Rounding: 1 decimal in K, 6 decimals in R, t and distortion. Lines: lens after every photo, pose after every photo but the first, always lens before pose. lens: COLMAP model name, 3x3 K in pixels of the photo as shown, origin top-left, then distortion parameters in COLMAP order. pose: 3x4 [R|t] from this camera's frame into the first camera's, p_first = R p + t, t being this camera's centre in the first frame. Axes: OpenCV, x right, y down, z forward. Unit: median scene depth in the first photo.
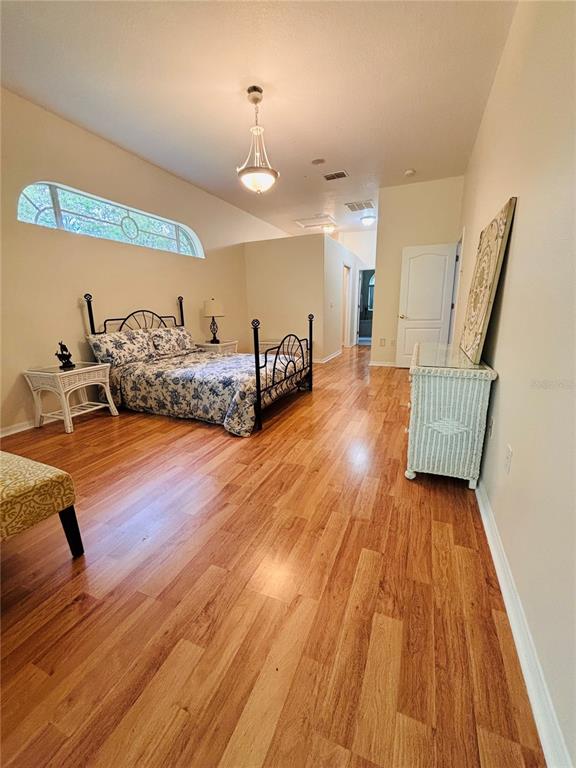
lens RADIAL K [[310.4, 0, 286.6], [0, 310.4, 384.3], [0, 0, 1]] dist [-0.002250, -0.000073]
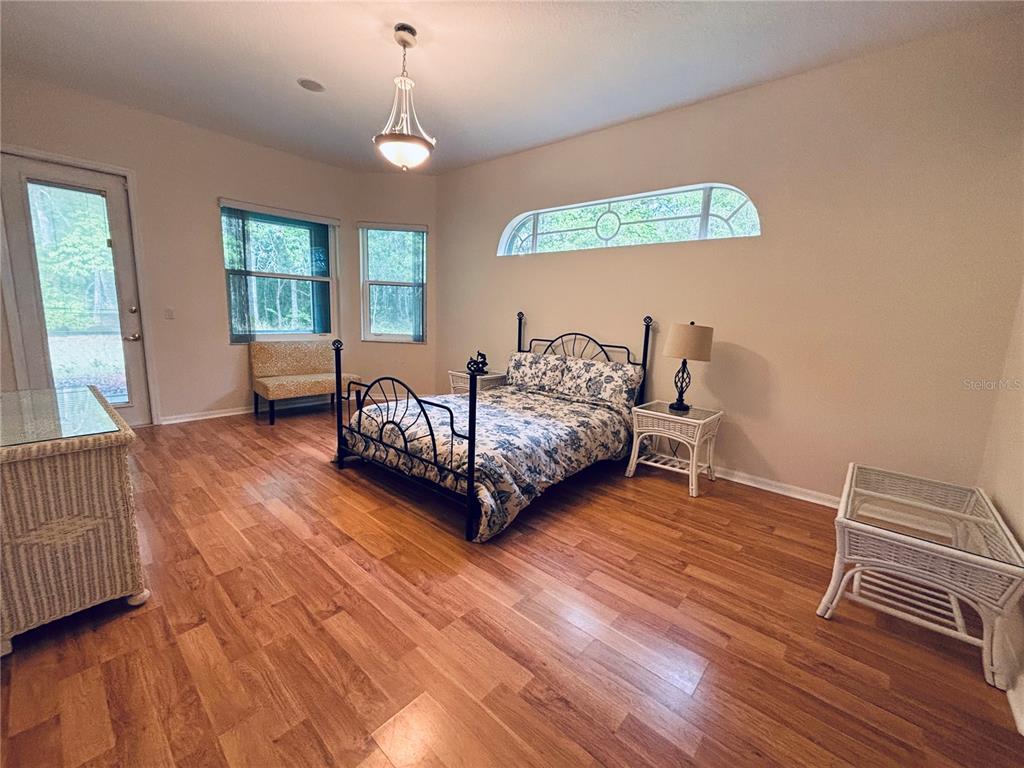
lens RADIAL K [[413.9, 0, 509.9], [0, 413.9, 379.5], [0, 0, 1]] dist [-0.002250, -0.000073]
pose [[-0.306578, 0.148582, -0.940177, 0.616830], [-0.268757, 0.934038, 0.235249, -0.362719], [0.913115, 0.324801, -0.246424, 1.264457]]
